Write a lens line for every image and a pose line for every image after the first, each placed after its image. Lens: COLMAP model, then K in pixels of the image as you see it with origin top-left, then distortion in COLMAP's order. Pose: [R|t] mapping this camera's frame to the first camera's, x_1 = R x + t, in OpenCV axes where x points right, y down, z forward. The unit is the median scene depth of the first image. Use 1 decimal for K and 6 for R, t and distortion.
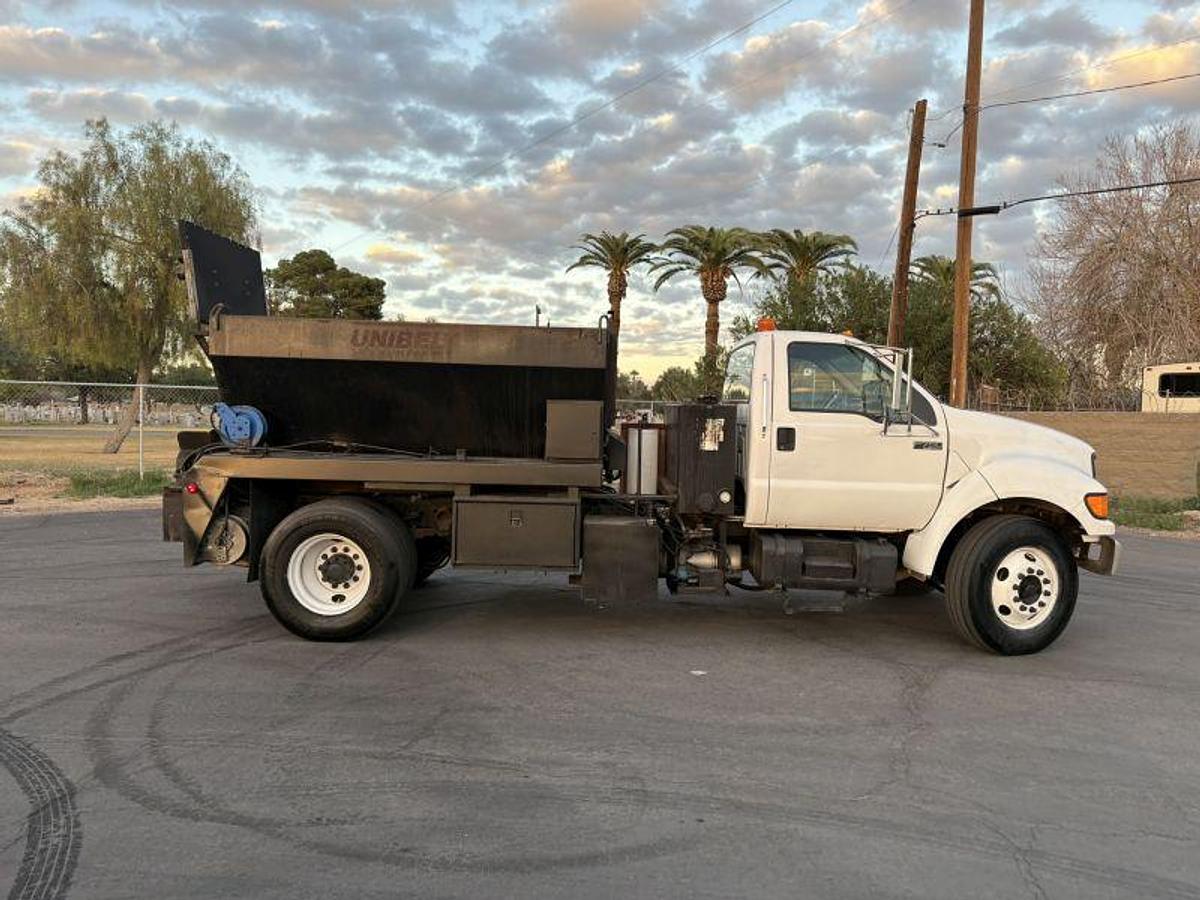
lens RADIAL K [[908.8, 0, 601.9], [0, 908.8, 466.9], [0, 0, 1]] dist [0.042756, -0.037706]
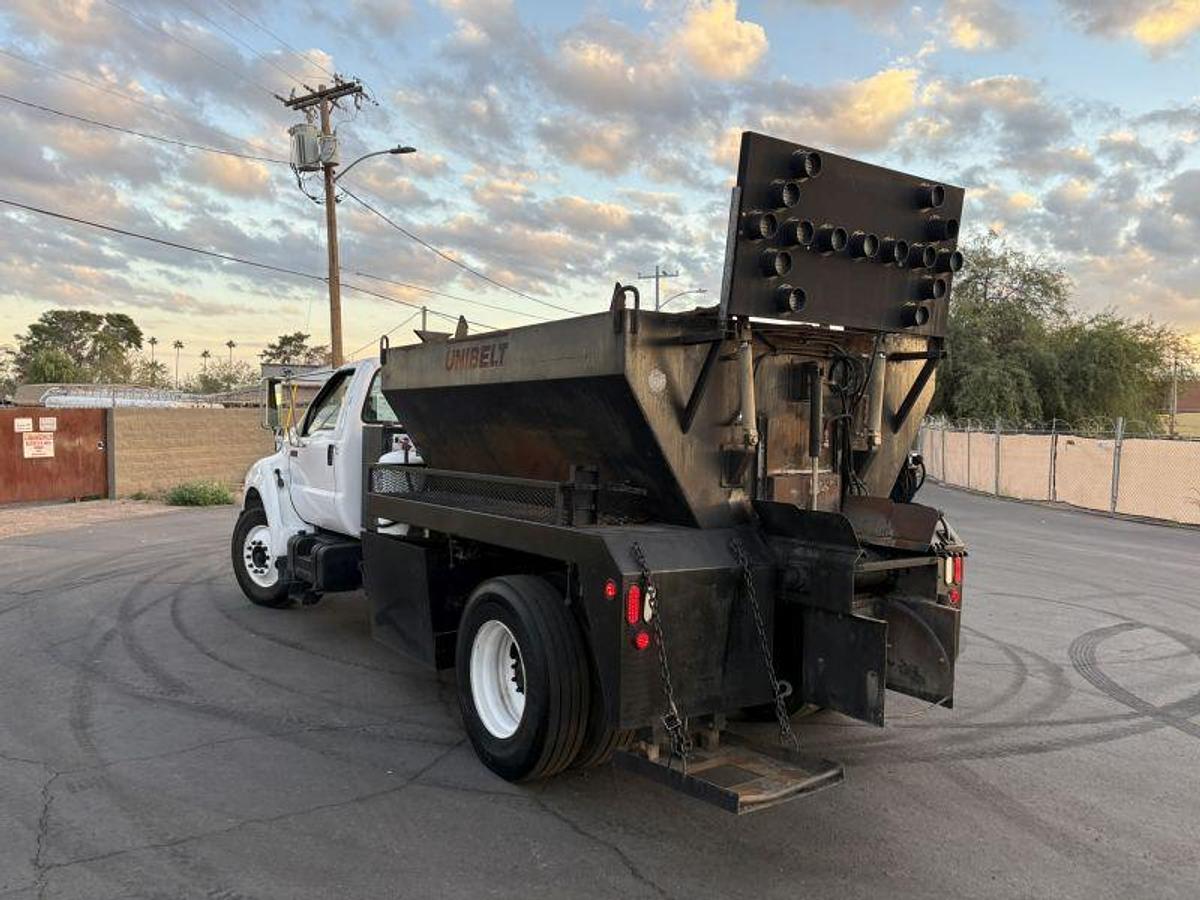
lens RADIAL K [[908.0, 0, 597.6], [0, 908.0, 491.7], [0, 0, 1]] dist [0.030432, -0.010391]
pose [[-0.567305, -0.096386, 0.817848, -0.890112], [0.028962, 0.990177, 0.136785, -0.148071], [-0.822998, 0.101285, -0.558941, 1.644961]]
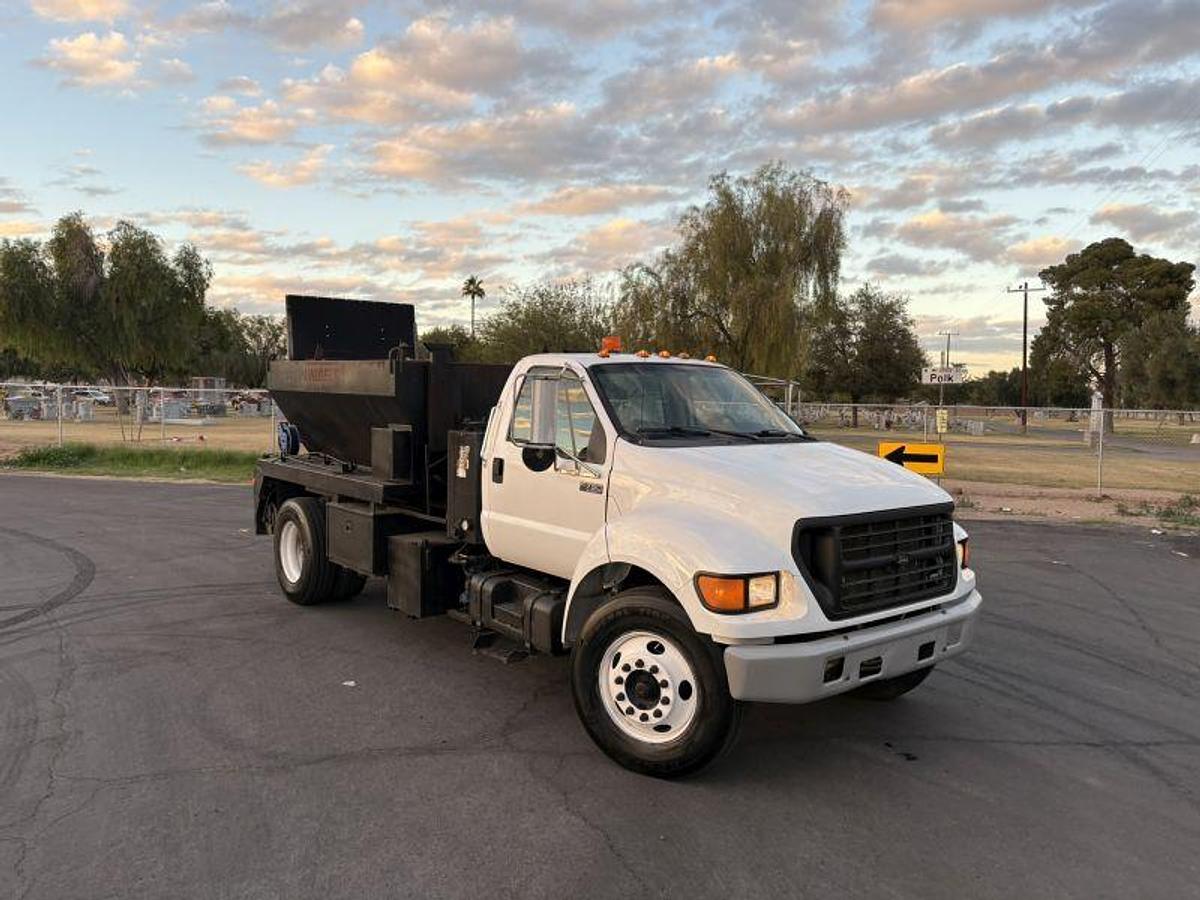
lens RADIAL K [[909.4, 0, 597.6], [0, 909.4, 467.8], [0, 0, 1]] dist [0.026646, -0.007557]
pose [[0.630726, 0.054121, -0.774116, 0.986407], [-0.057089, 0.998098, 0.023265, -0.060511], [0.773903, 0.029519, 0.632616, 0.483776]]
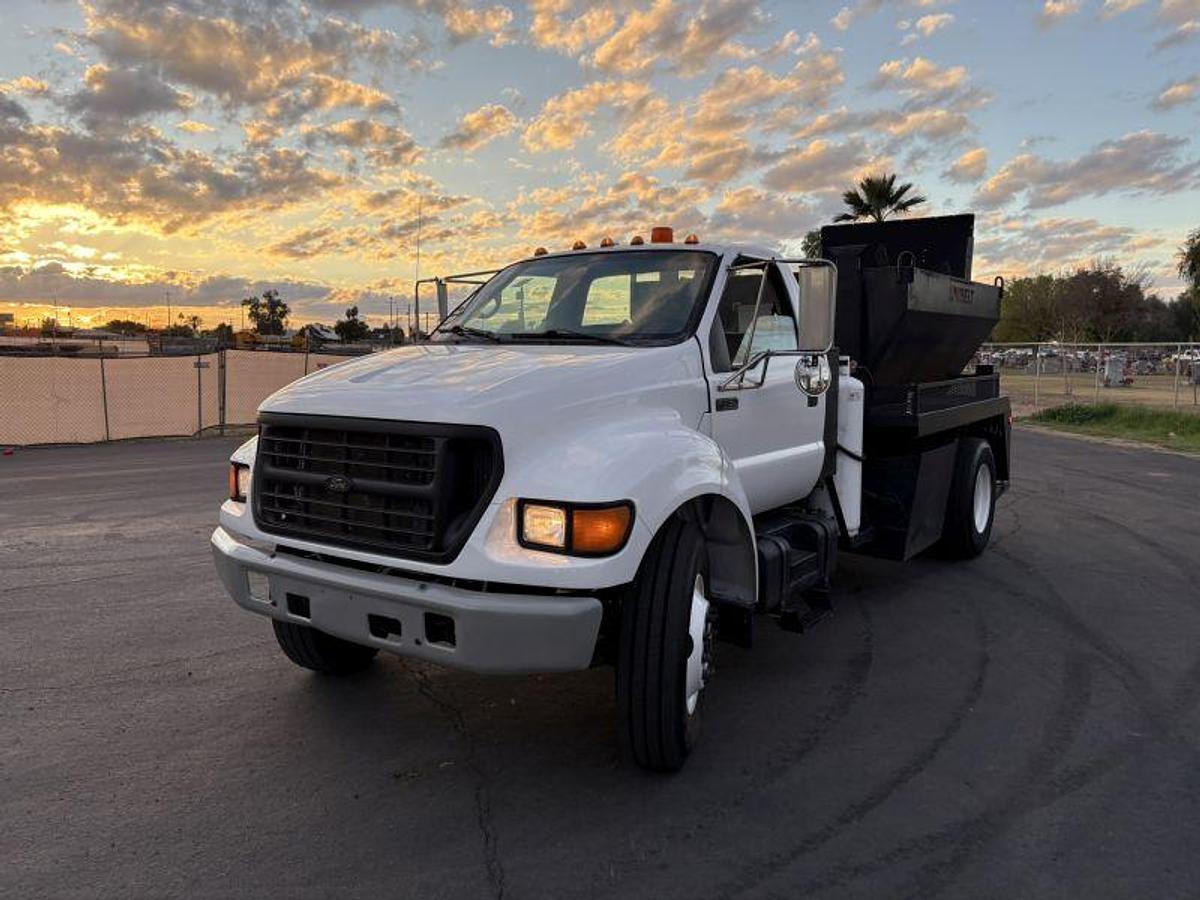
lens RADIAL K [[901.3, 0, 594.7], [0, 901.3, 478.6], [0, 0, 1]] dist [0.044972, -0.034081]
pose [[-0.578579, 0.089463, -0.810705, 0.928177], [-0.073520, 0.984199, 0.161078, -0.086415], [0.812306, 0.152800, -0.562860, 1.576633]]
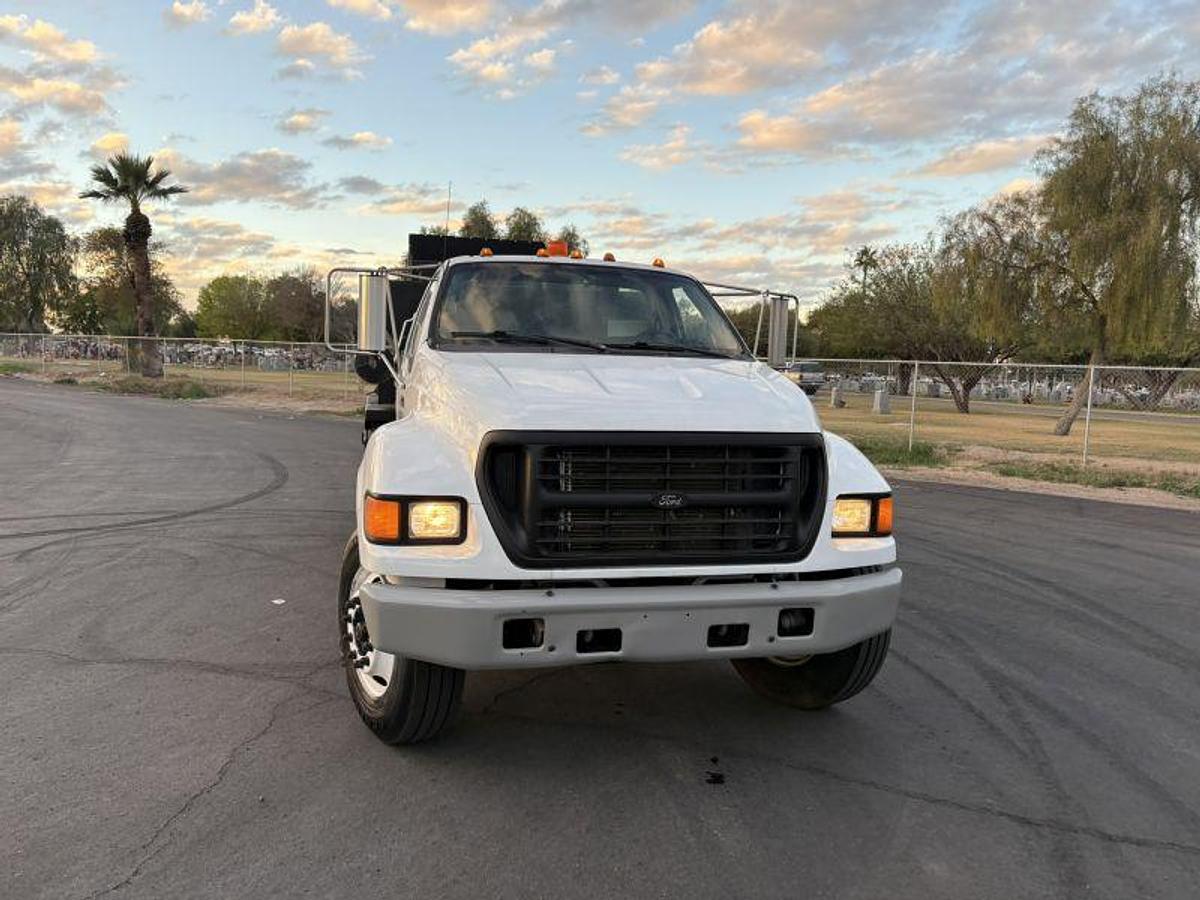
lens RADIAL K [[913.5, 0, 603.2], [0, 913.5, 463.3], [0, 0, 1]] dist [0.030686, -0.028789]
pose [[0.241792, 0.092942, -0.965867, 1.078634], [-0.092098, 0.993107, 0.072507, -0.040499], [0.965947, 0.071423, 0.248685, 0.971985]]
